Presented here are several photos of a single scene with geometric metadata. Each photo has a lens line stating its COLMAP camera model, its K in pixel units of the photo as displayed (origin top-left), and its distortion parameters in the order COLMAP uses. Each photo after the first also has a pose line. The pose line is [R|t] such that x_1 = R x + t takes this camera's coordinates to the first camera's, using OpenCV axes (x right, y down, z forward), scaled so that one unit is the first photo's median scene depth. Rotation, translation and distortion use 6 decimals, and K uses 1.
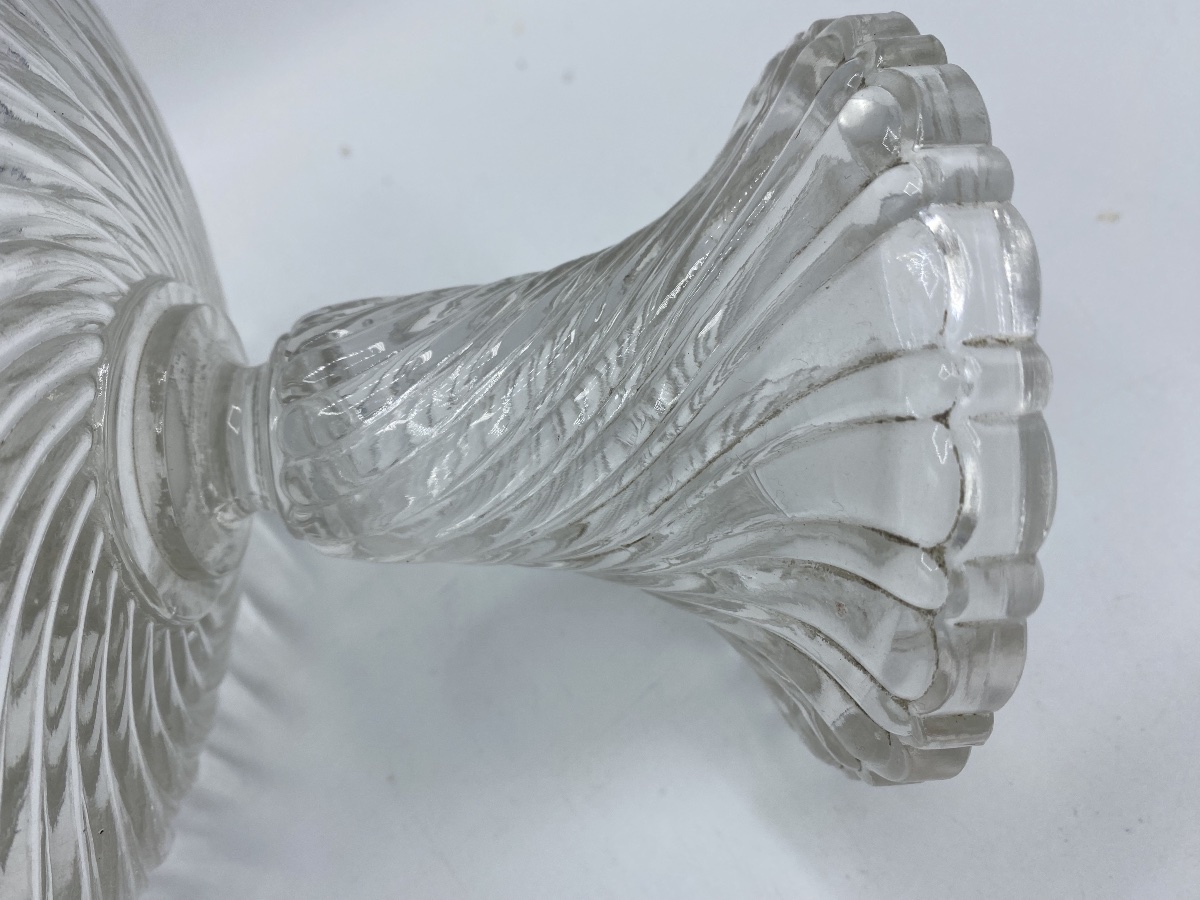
lens RADIAL K [[884.6, 0, 600.0], [0, 884.6, 450.0], [0, 0, 1]] dist [0.058377, -0.004096]
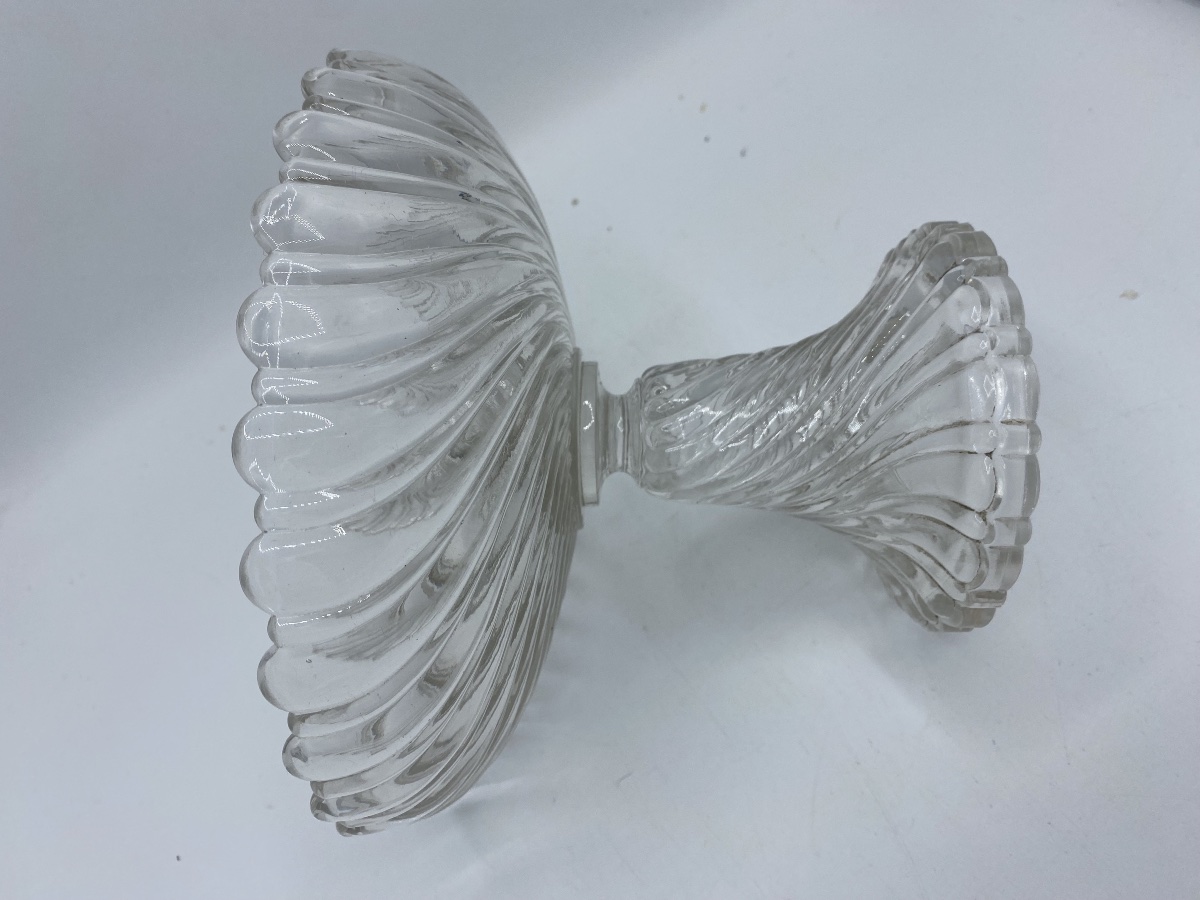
lens RADIAL K [[903.3, 0, 600.0], [0, 903.3, 450.0], [0, 0, 1]] dist [0.045606, 0.001936]
pose [[0.996165, 0.047629, -0.073391, -0.362446], [-0.042378, 0.996538, 0.071522, -0.145655], [0.076544, -0.068138, 0.994735, -1.158071]]
